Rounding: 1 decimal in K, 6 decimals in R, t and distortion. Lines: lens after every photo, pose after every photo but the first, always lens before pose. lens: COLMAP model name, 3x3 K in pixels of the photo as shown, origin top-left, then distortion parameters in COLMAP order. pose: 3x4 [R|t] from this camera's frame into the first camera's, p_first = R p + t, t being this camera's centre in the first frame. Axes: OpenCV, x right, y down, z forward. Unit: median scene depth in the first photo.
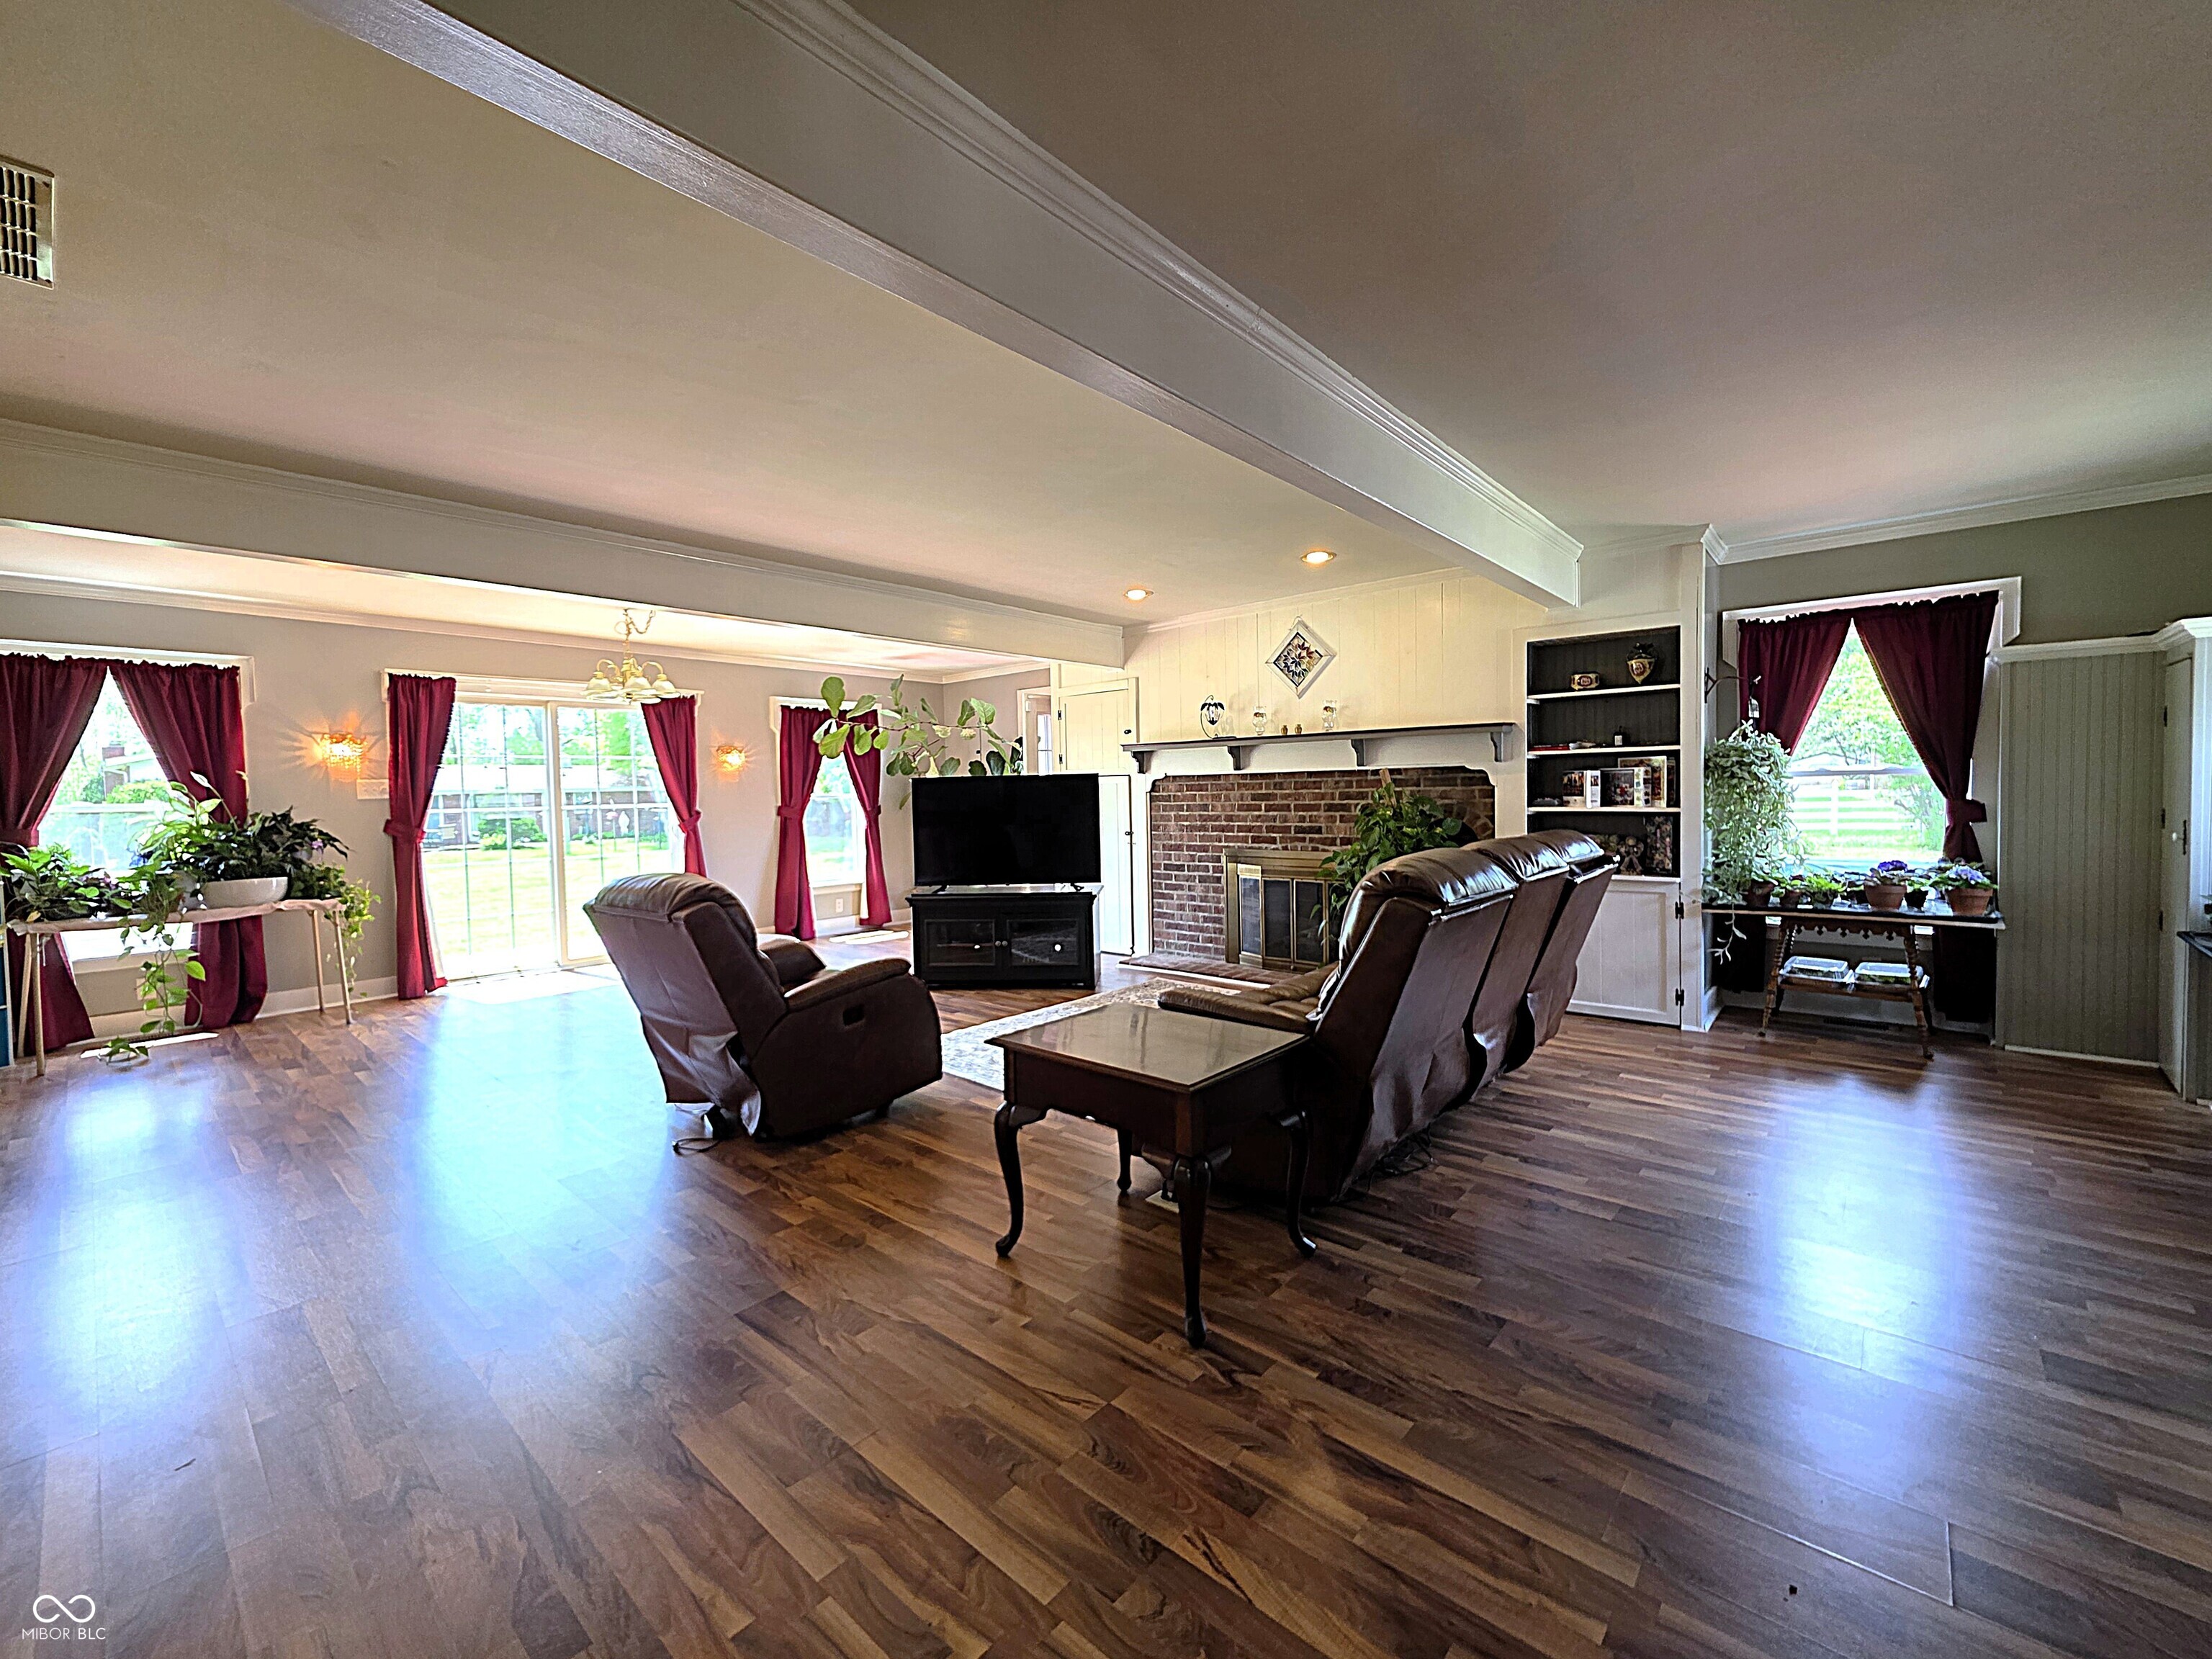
lens RADIAL K [[891.9, 0, 1106.0], [0, 891.9, 829.5], [0, 0, 1]] dist [0.005975, -0.000165]
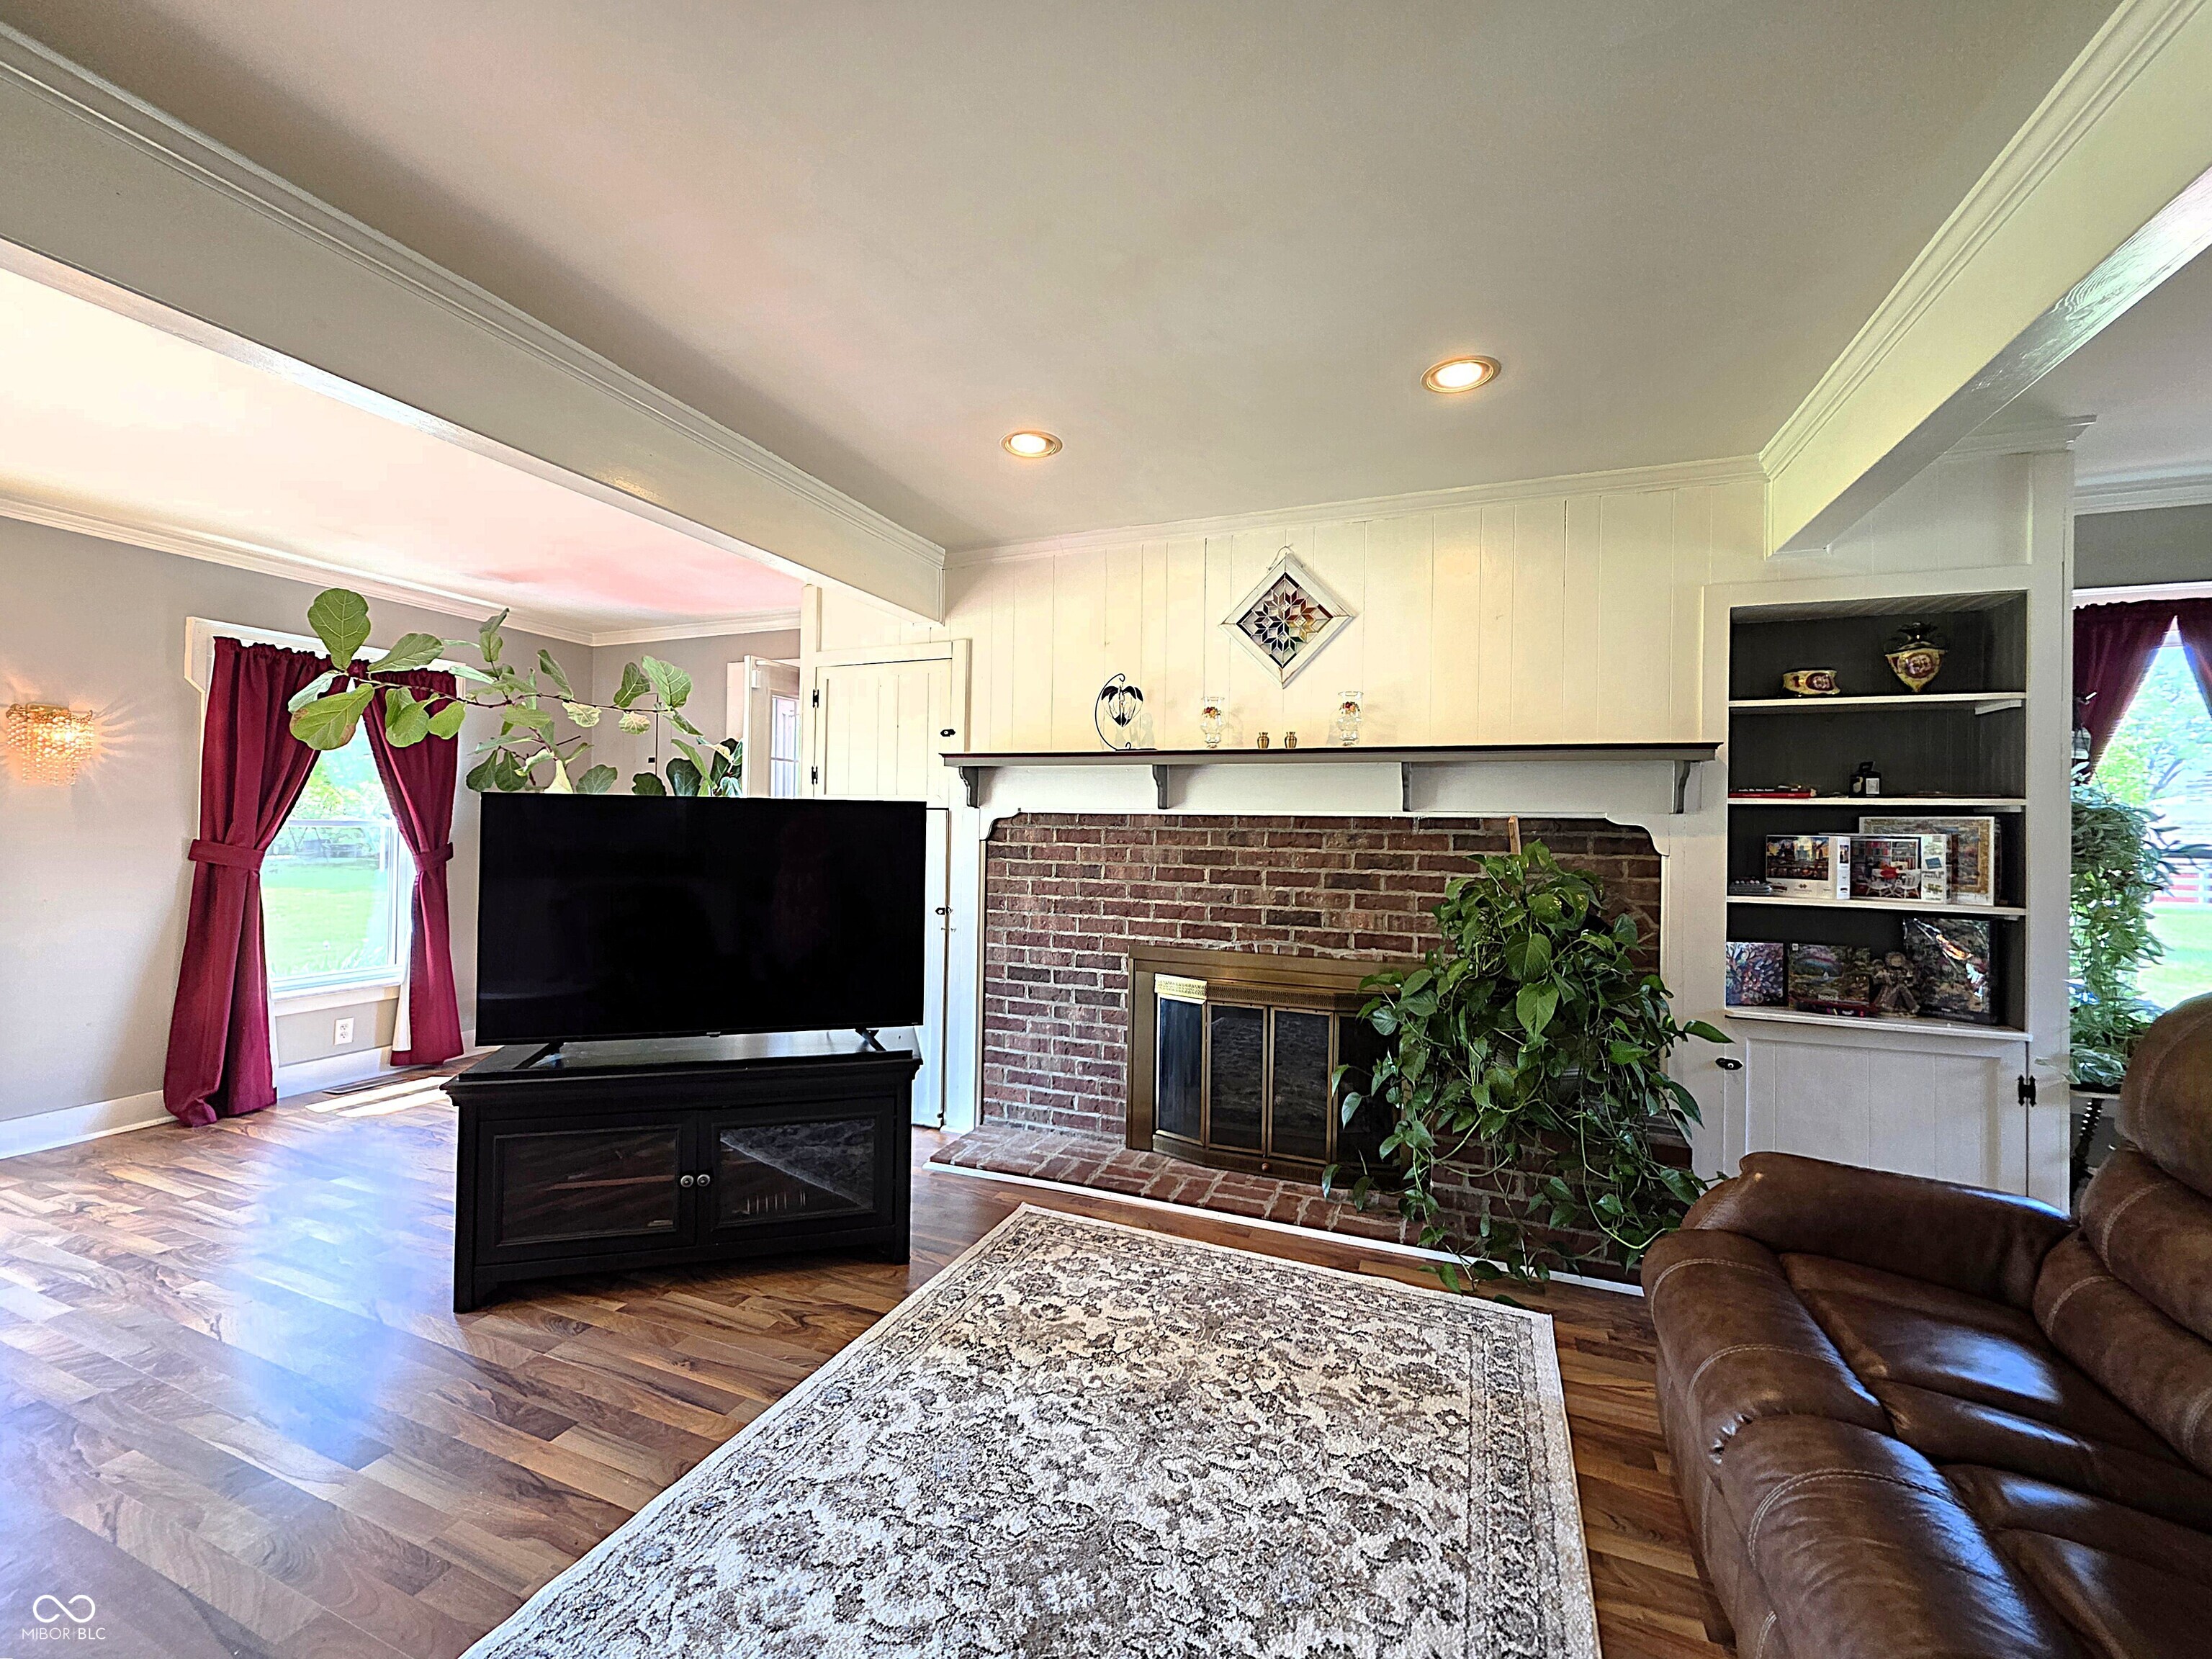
lens RADIAL K [[891.9, 0, 1106.0], [0, 891.9, 829.5], [0, 0, 1]] dist [0.005975, -0.000165]
pose [[0.943666, 0.038238, 0.328683, -0.072131], [-0.022811, 0.998455, -0.050667, -0.023371], [-0.330113, 0.040315, 0.943080, 0.476397]]
